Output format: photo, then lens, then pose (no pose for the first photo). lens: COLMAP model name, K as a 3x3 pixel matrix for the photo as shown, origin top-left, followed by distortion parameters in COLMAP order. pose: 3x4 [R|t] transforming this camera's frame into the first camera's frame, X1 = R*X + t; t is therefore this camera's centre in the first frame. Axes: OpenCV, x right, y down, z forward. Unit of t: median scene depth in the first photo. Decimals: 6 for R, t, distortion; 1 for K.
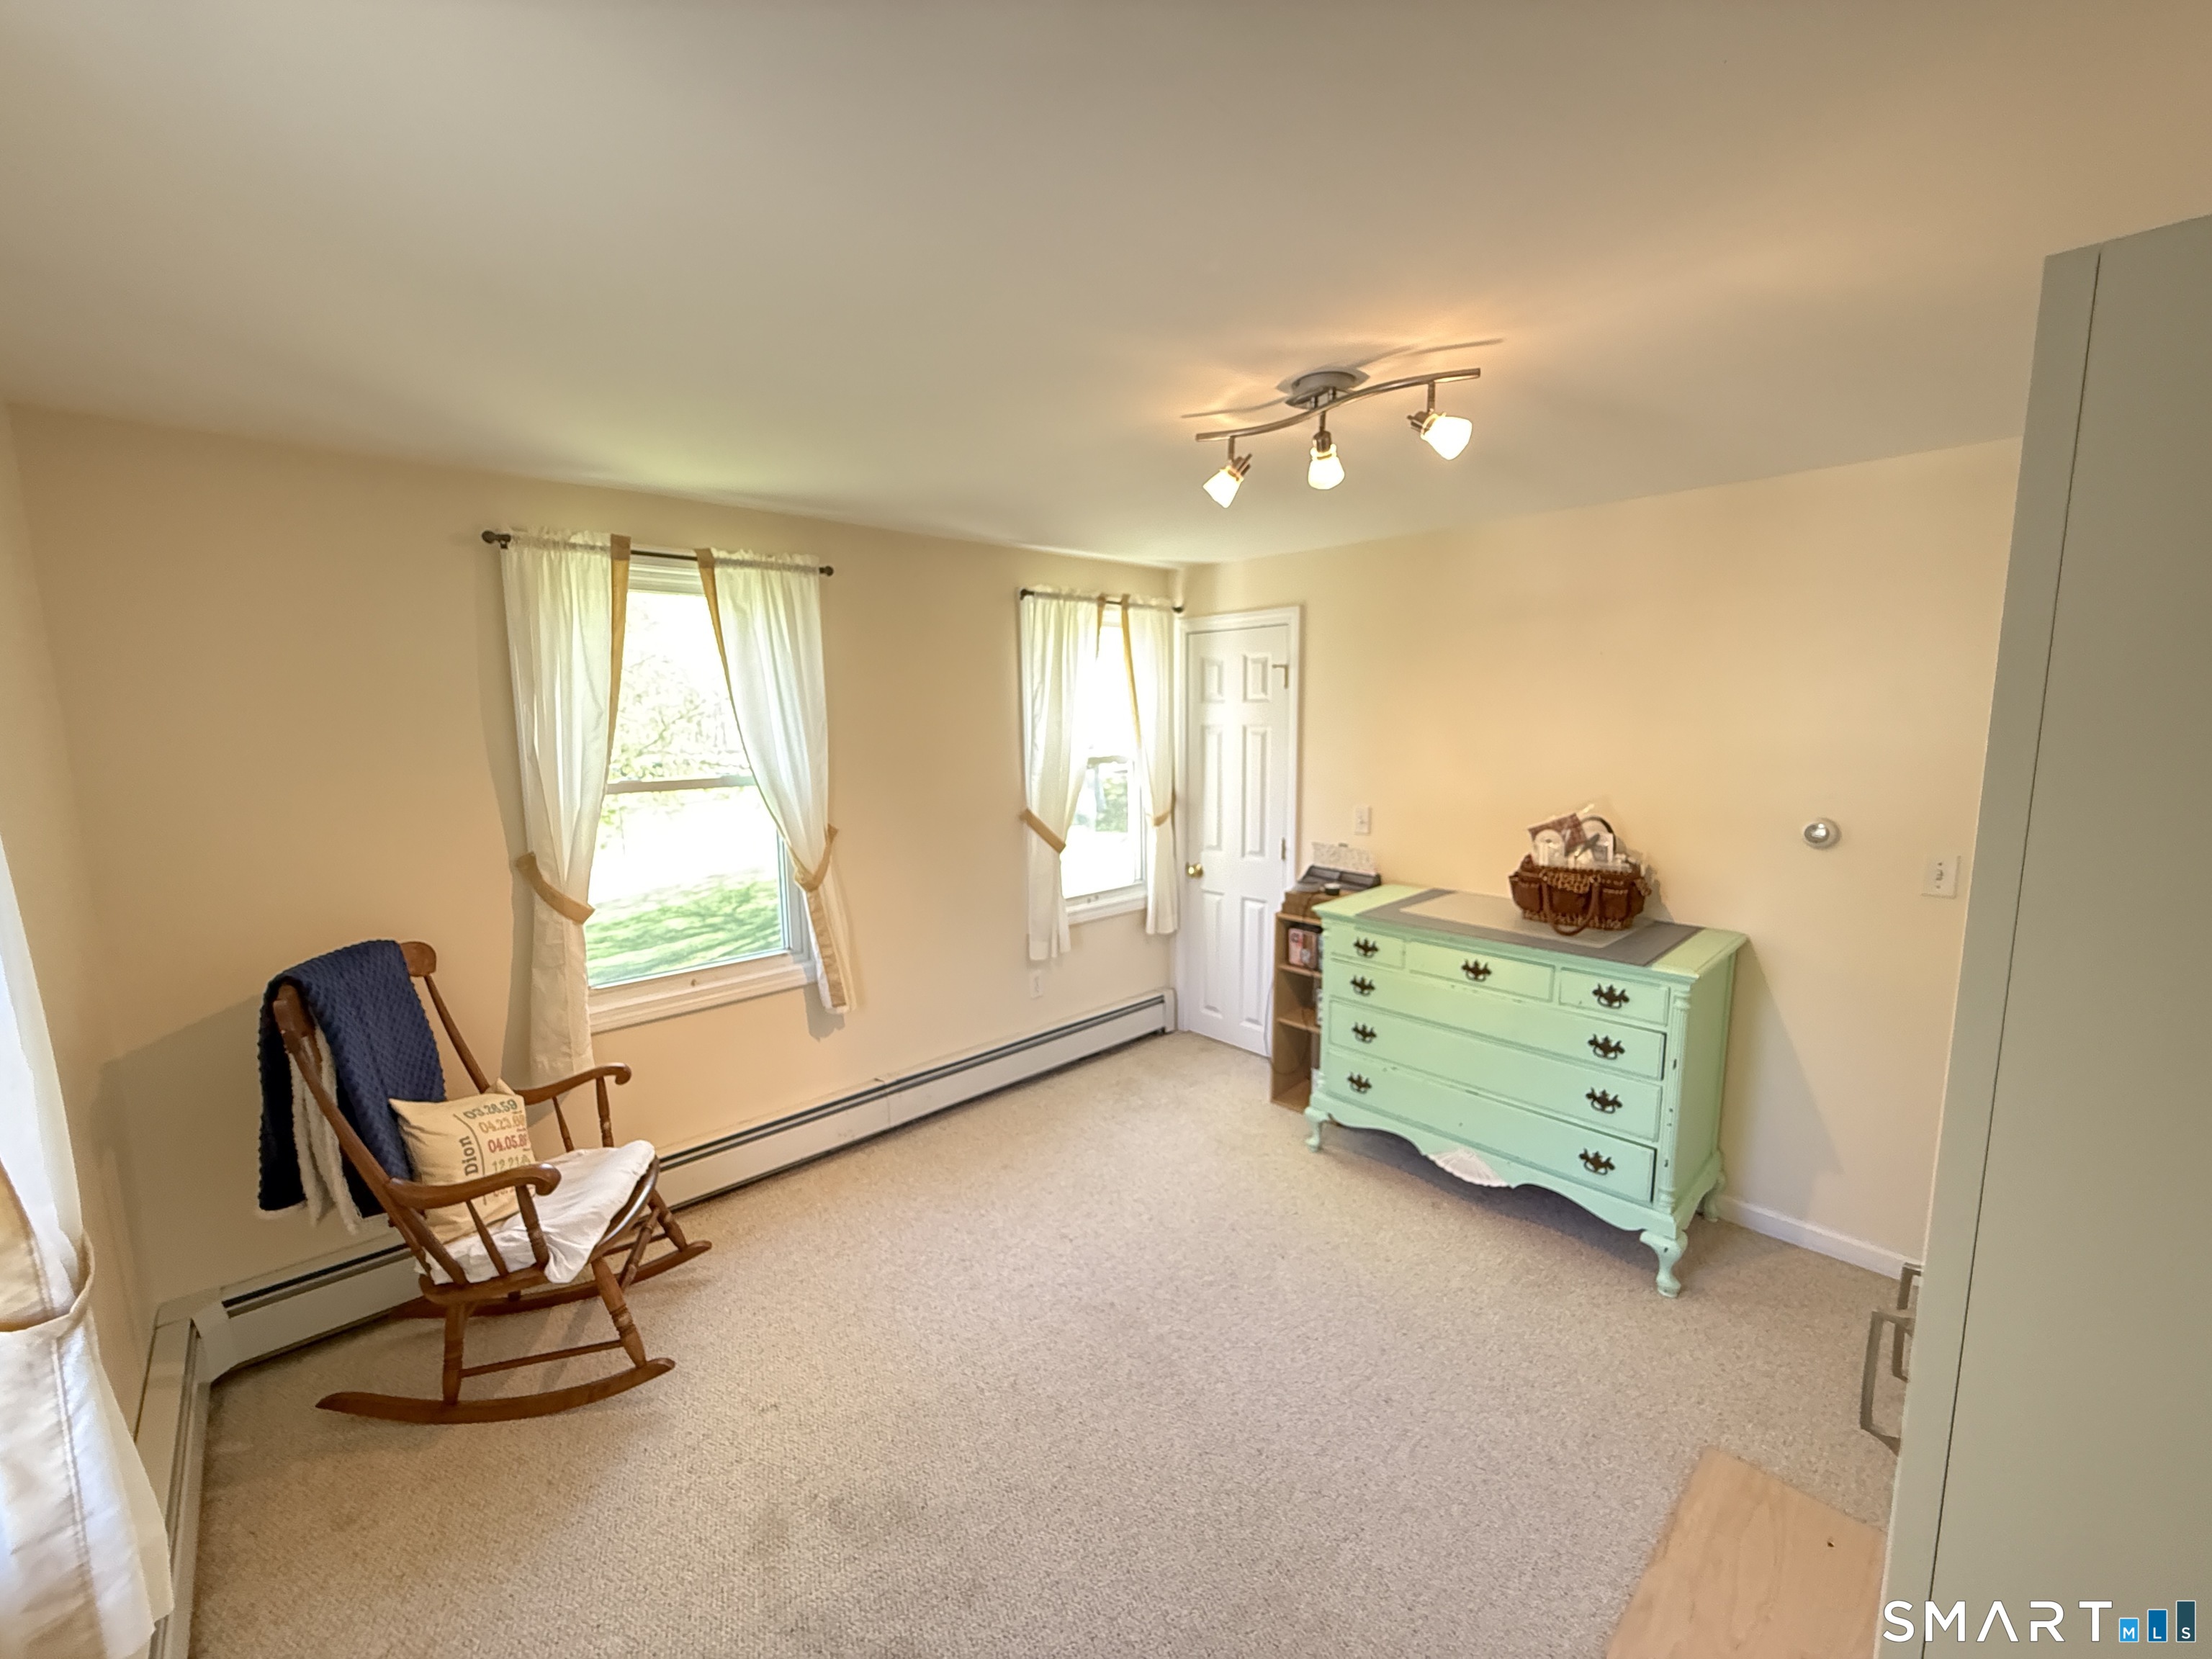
lens RADIAL K [[885.4, 0, 1097.3], [0, 885.4, 831.0], [0, 0, 1]] dist [-0.001871, 0.000596]
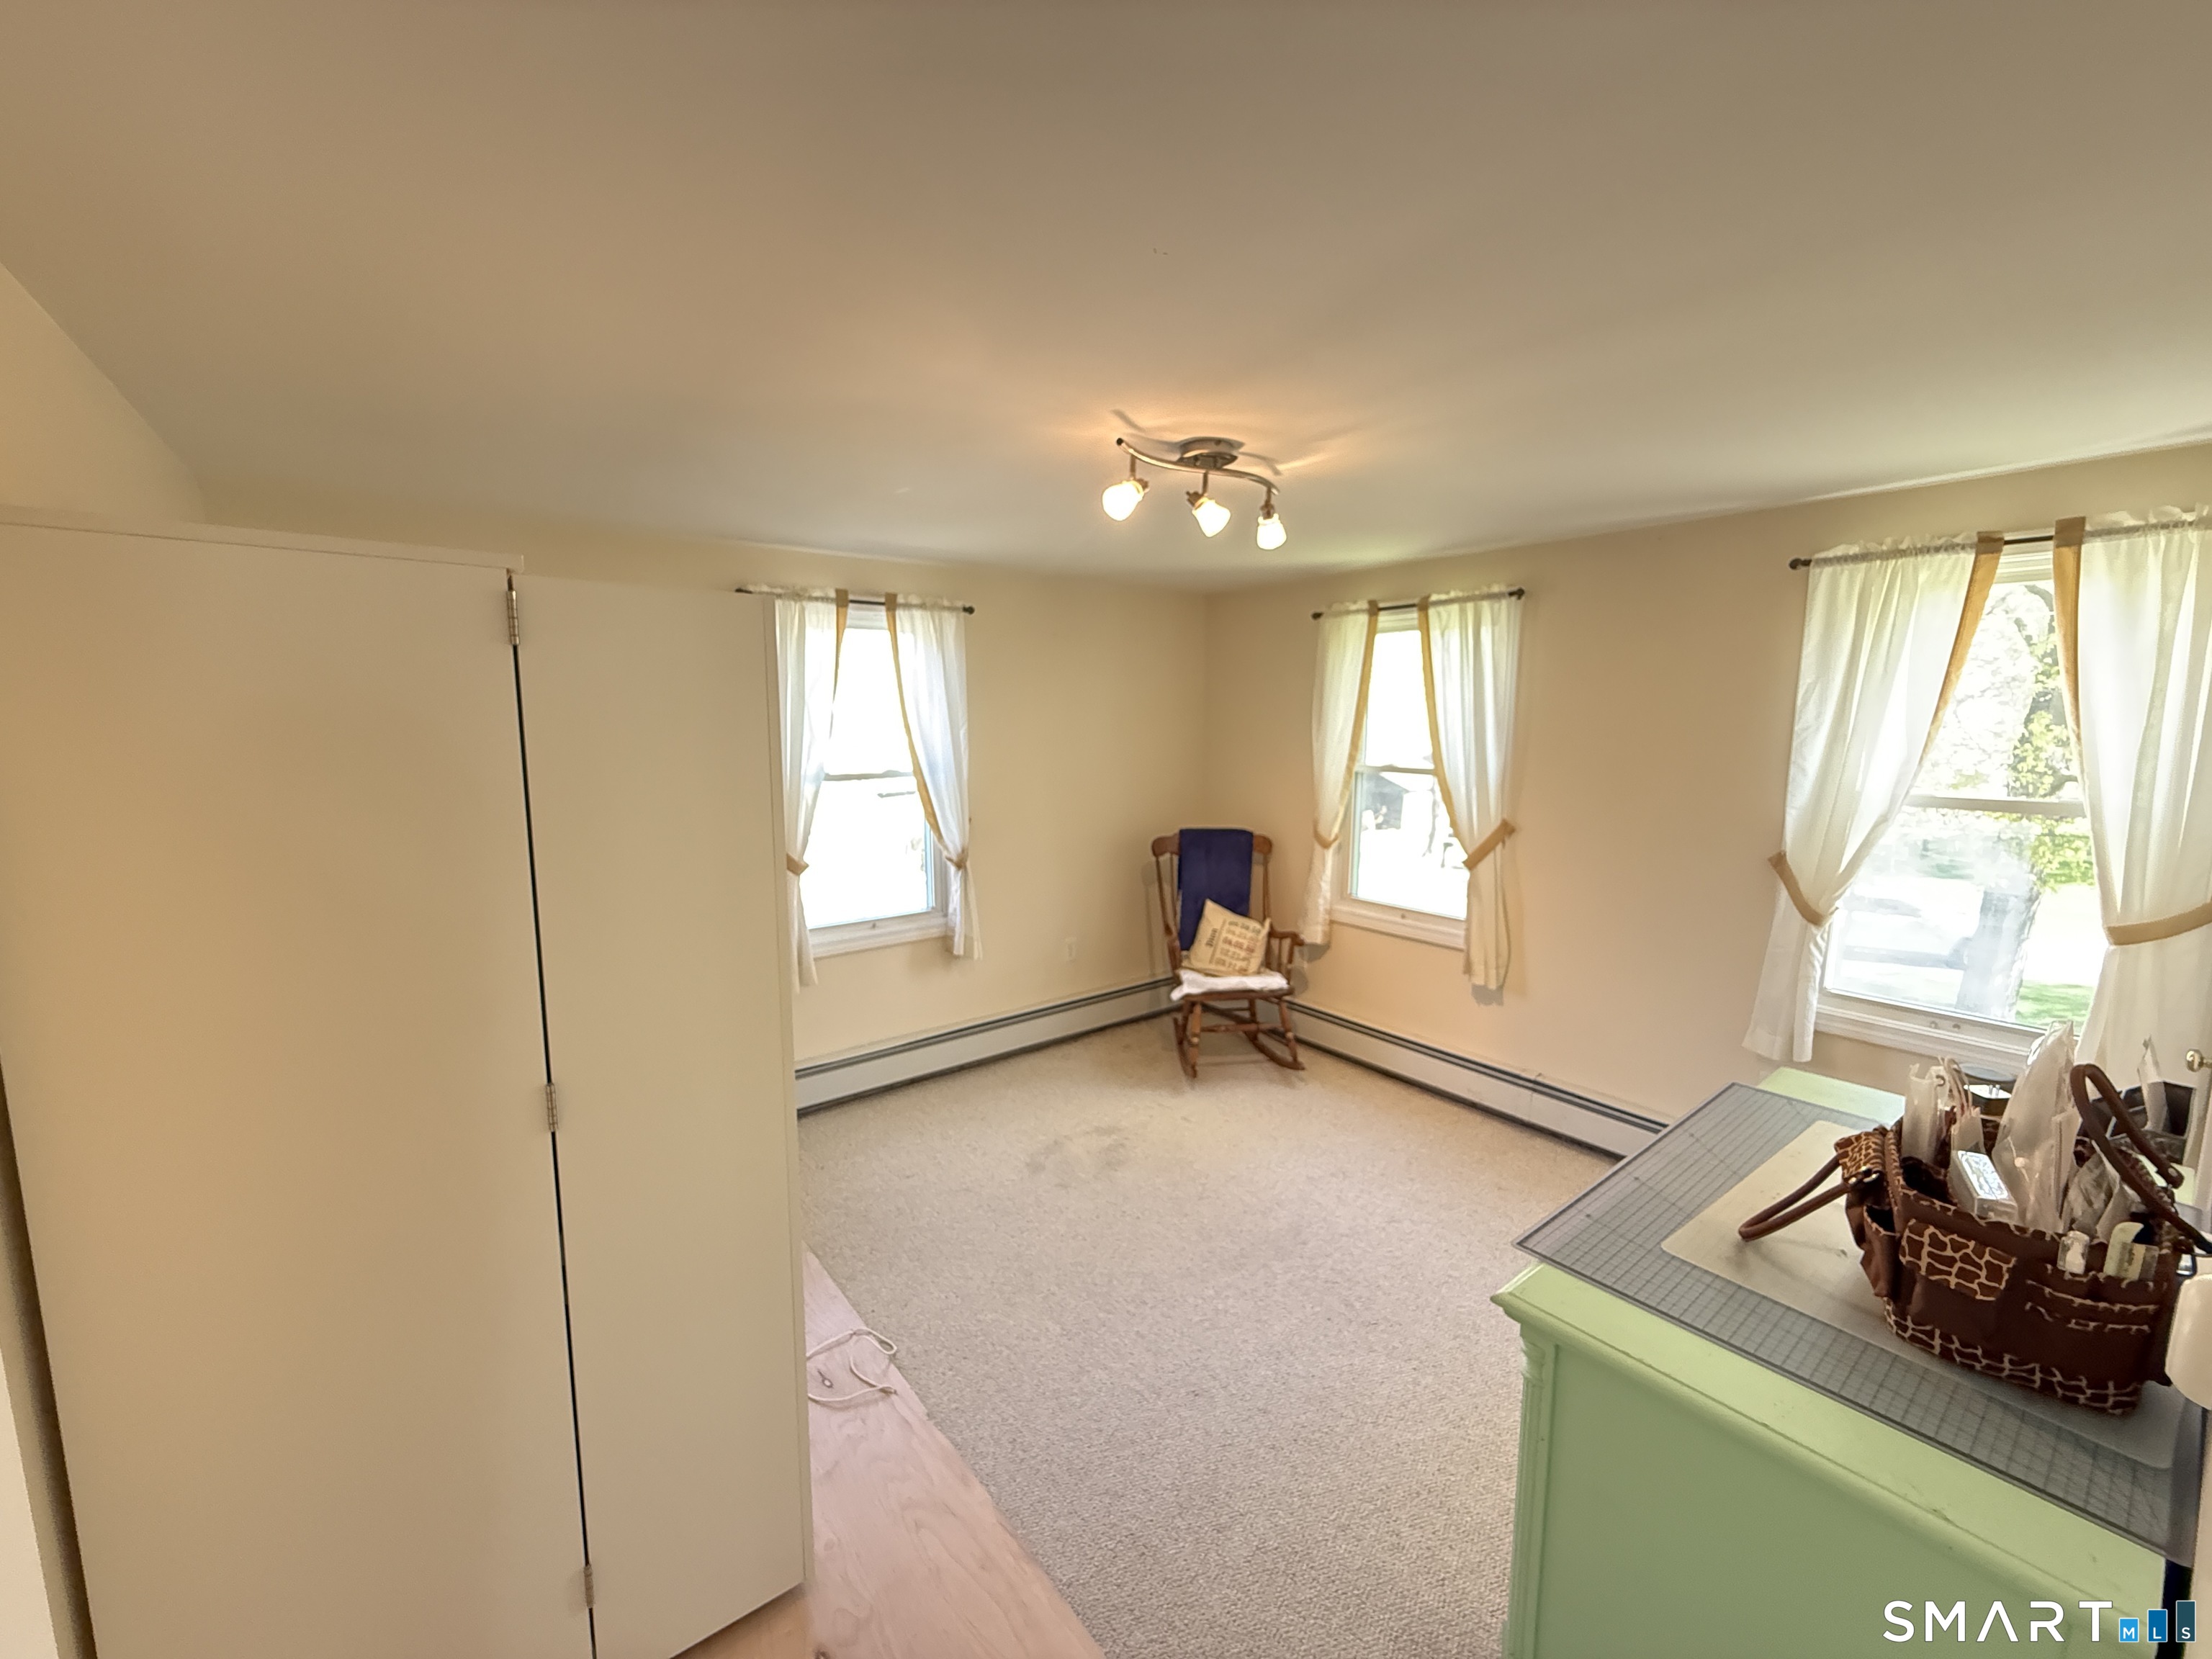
lens RADIAL K [[885.4, 0, 1106.4], [0, 885.4, 828.6], [0, 0, 1]] dist [-0.001871, 0.000596]
pose [[-0.088505, 0.141371, -0.985992, 0.952875], [-0.130593, 0.979686, 0.152189, -0.113763], [0.987478, 0.142233, -0.068245, 0.656139]]
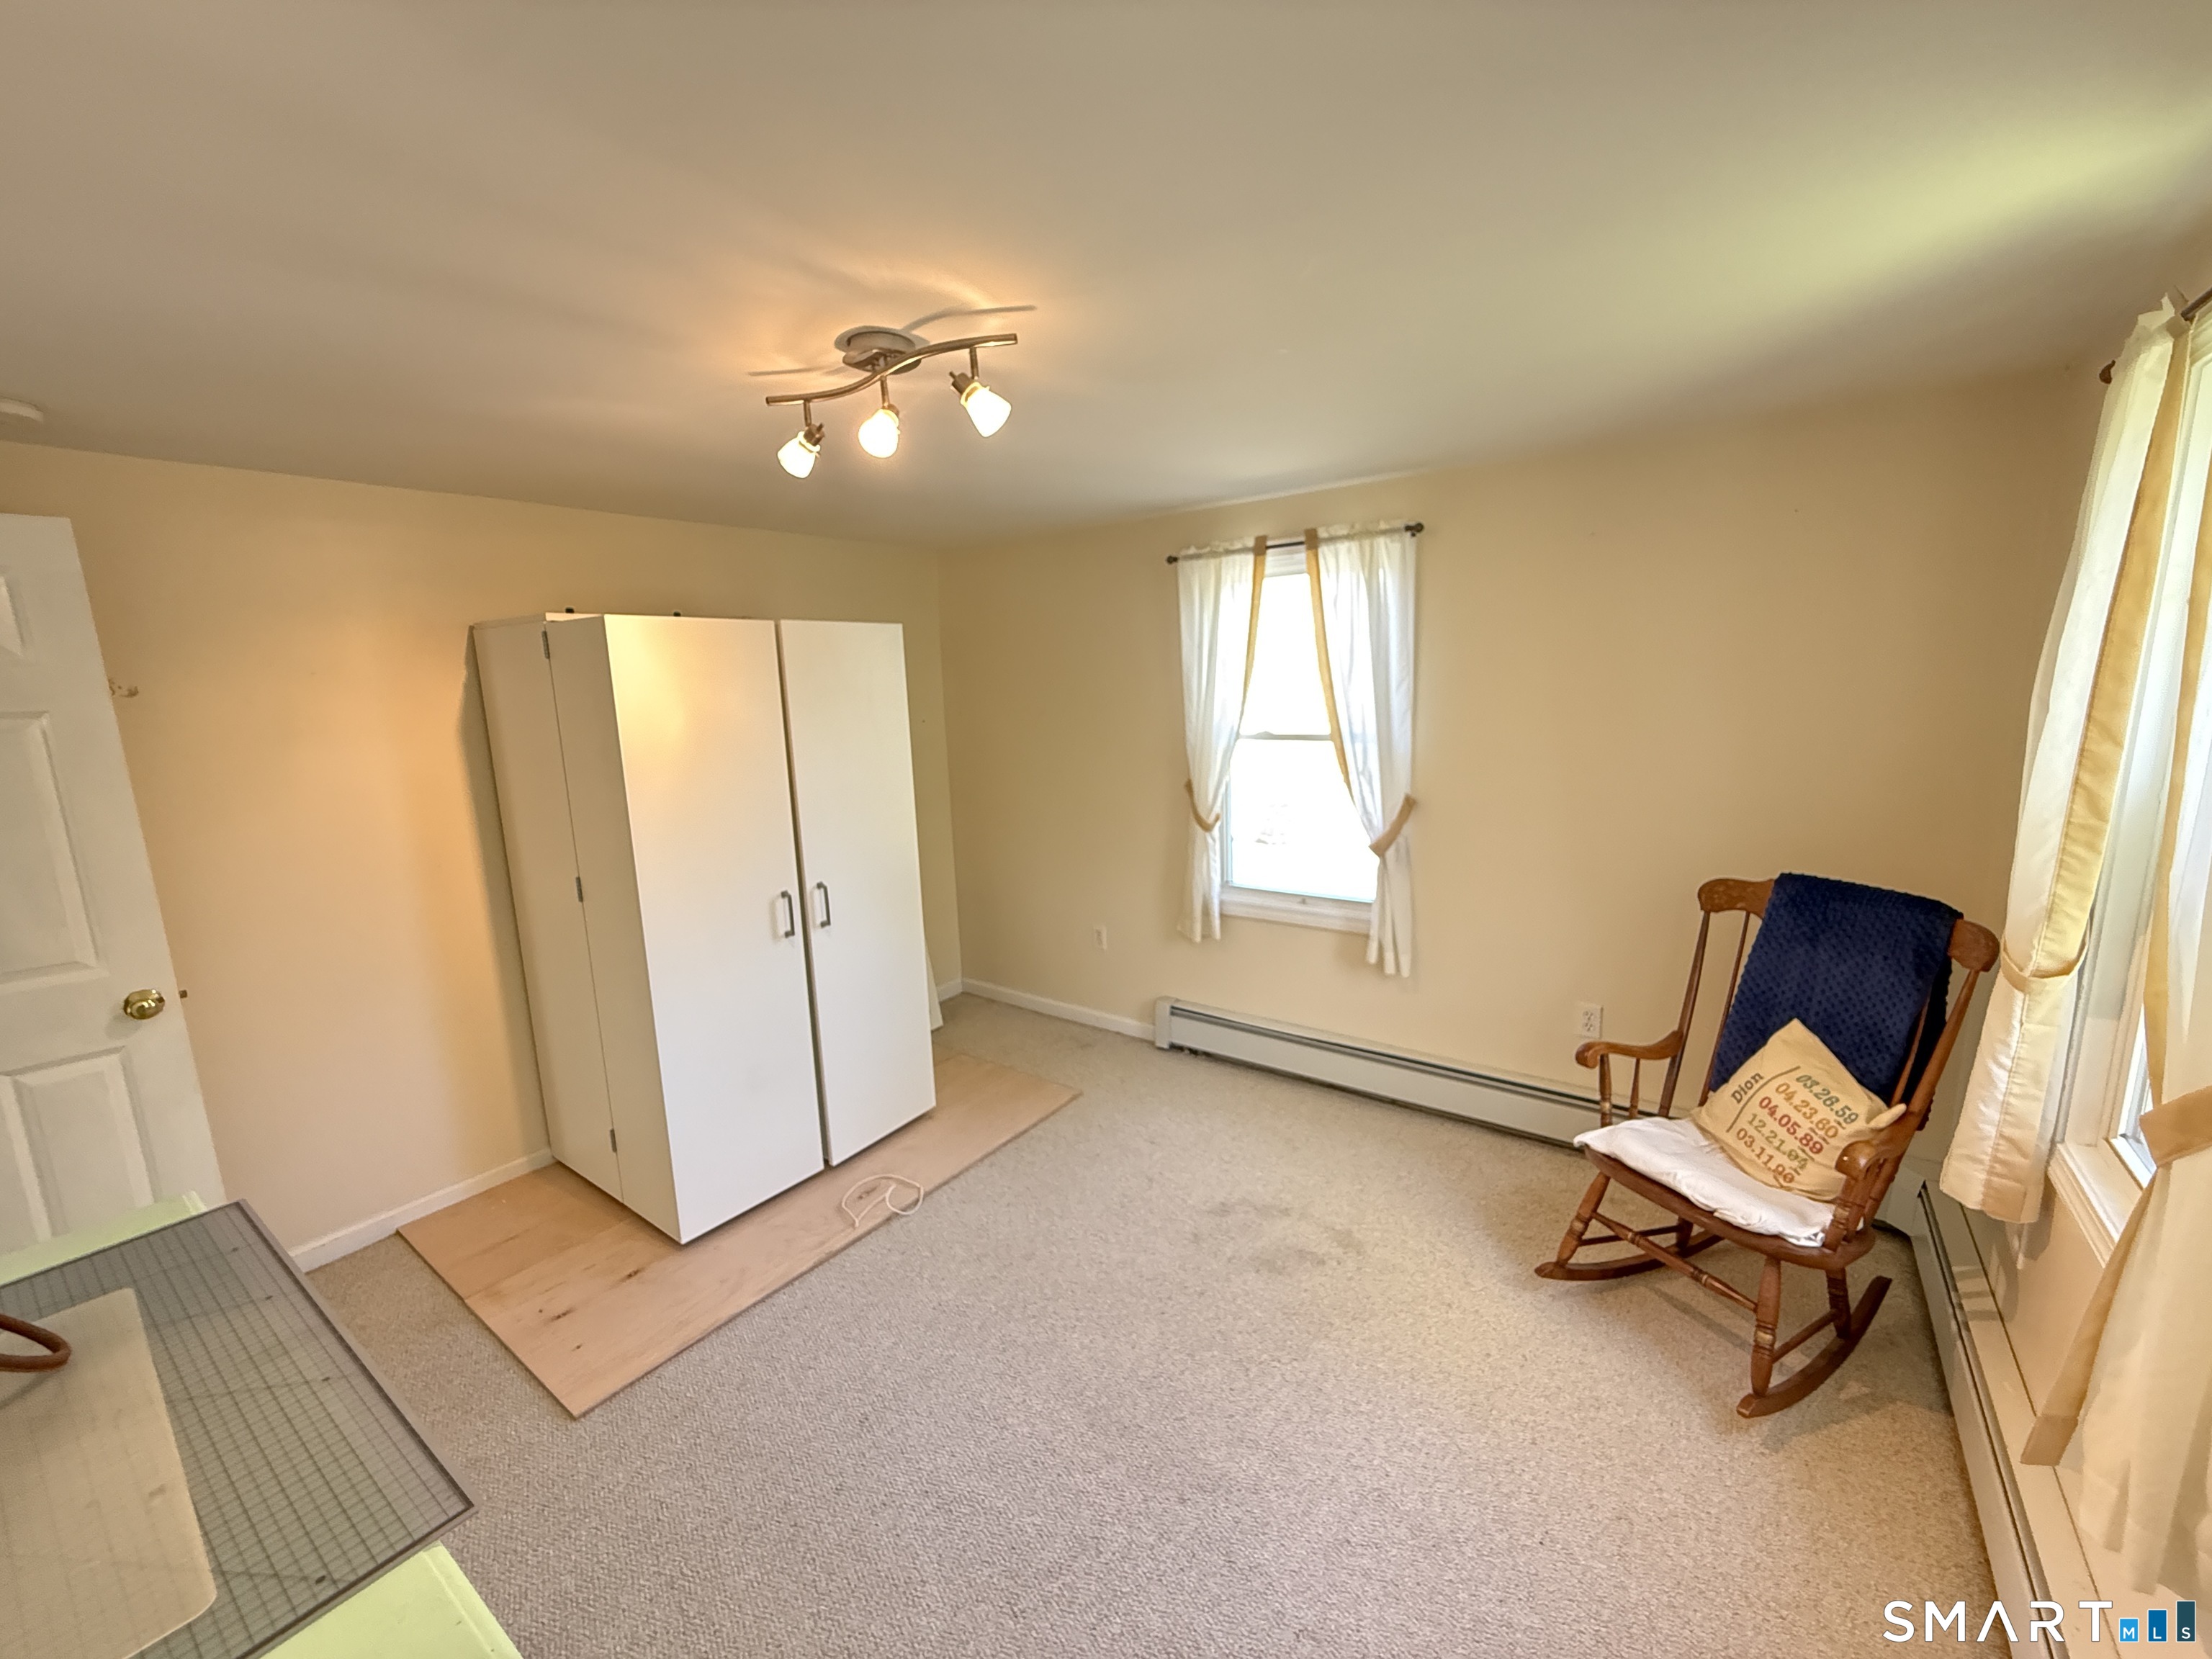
lens RADIAL K [[885.4, 0, 1097.6], [0, 885.4, 829.9], [0, 0, 1]] dist [-0.001871, 0.000596]
pose [[-0.981922, 0.075551, -0.173553, 0.149474], [0.020794, 0.954396, 0.297817, -0.188001], [0.188139, 0.288825, -0.938714, 1.324850]]
